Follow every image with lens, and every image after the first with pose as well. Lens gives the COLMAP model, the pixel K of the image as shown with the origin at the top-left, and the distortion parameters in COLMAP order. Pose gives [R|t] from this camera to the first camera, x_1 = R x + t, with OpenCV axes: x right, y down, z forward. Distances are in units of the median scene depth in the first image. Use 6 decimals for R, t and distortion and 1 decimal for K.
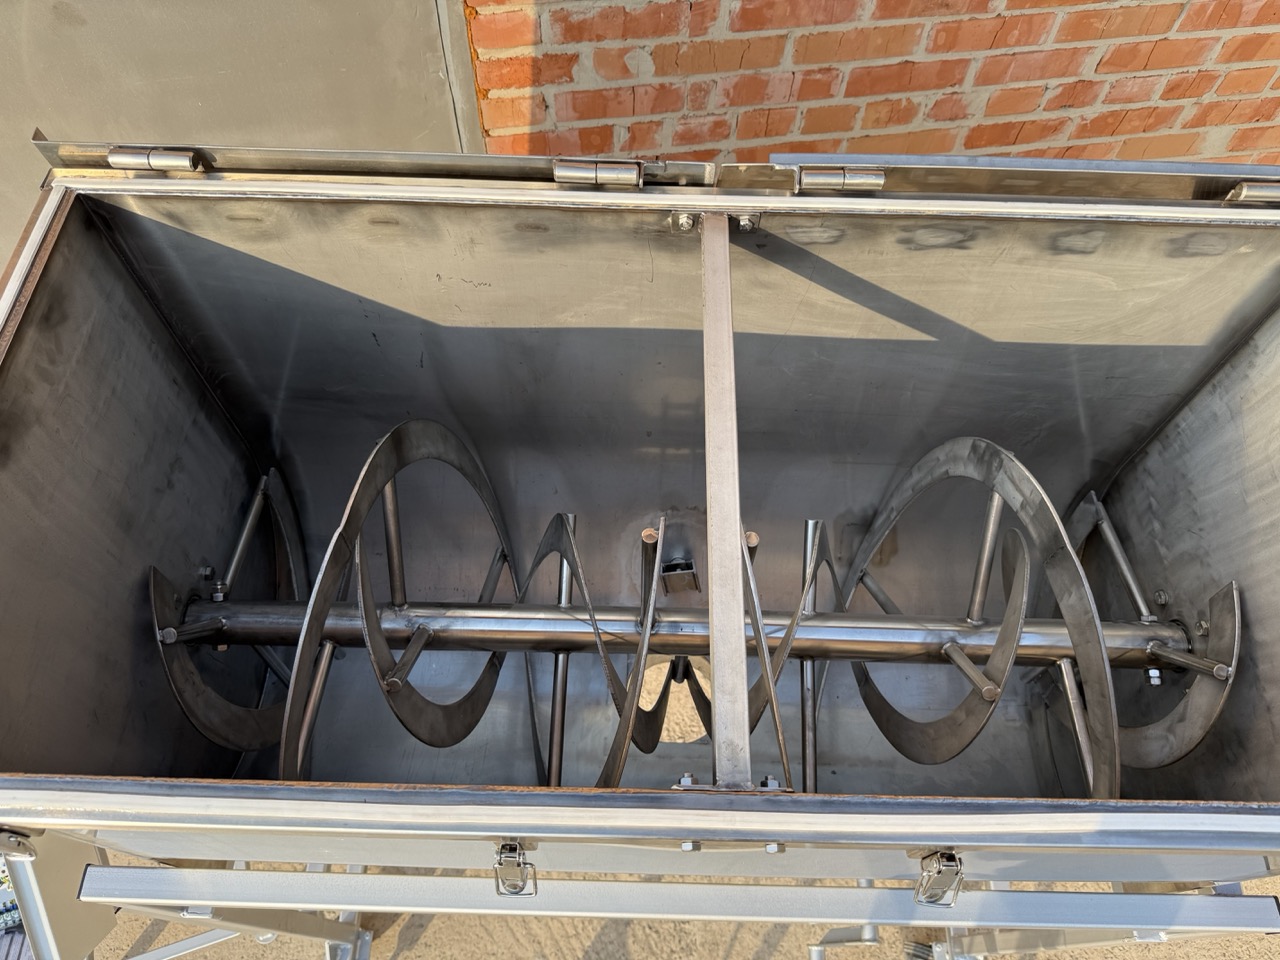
lens RADIAL K [[902.5, 0, 640.0], [0, 902.5, 480.0], [0, 0, 1]] dist [-0.007785, -0.008493]
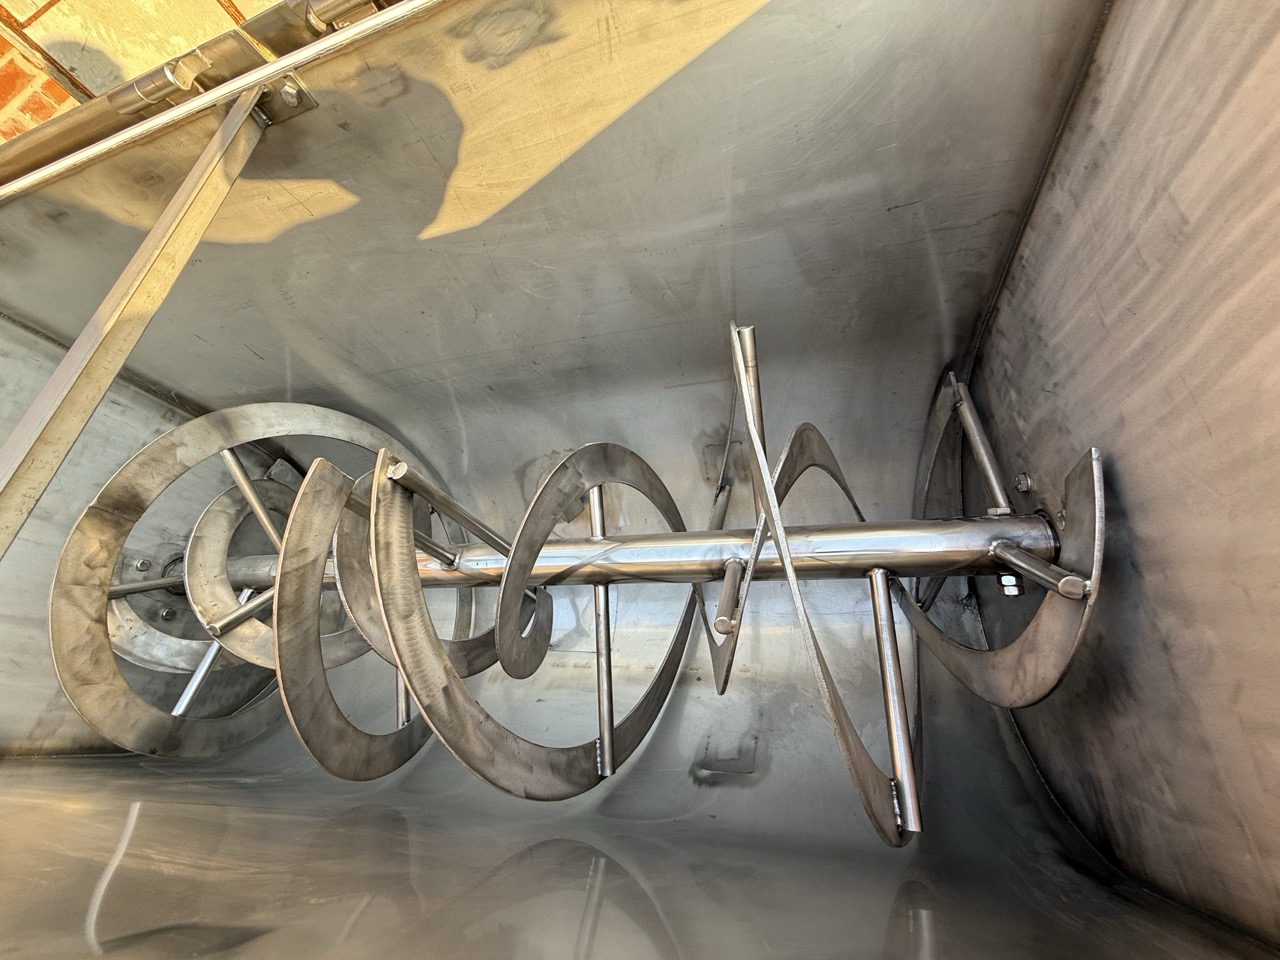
lens RADIAL K [[508.5, 0, 639.3], [0, 508.5, 482.5], [0, 0, 1]] dist [-0.000204, -0.000043]
pose [[0.944244, -0.110696, -0.310080, 0.417805], [0.127646, 0.991207, 0.034851, 0.074884], [0.303496, -0.072488, 0.950071, 0.492987]]
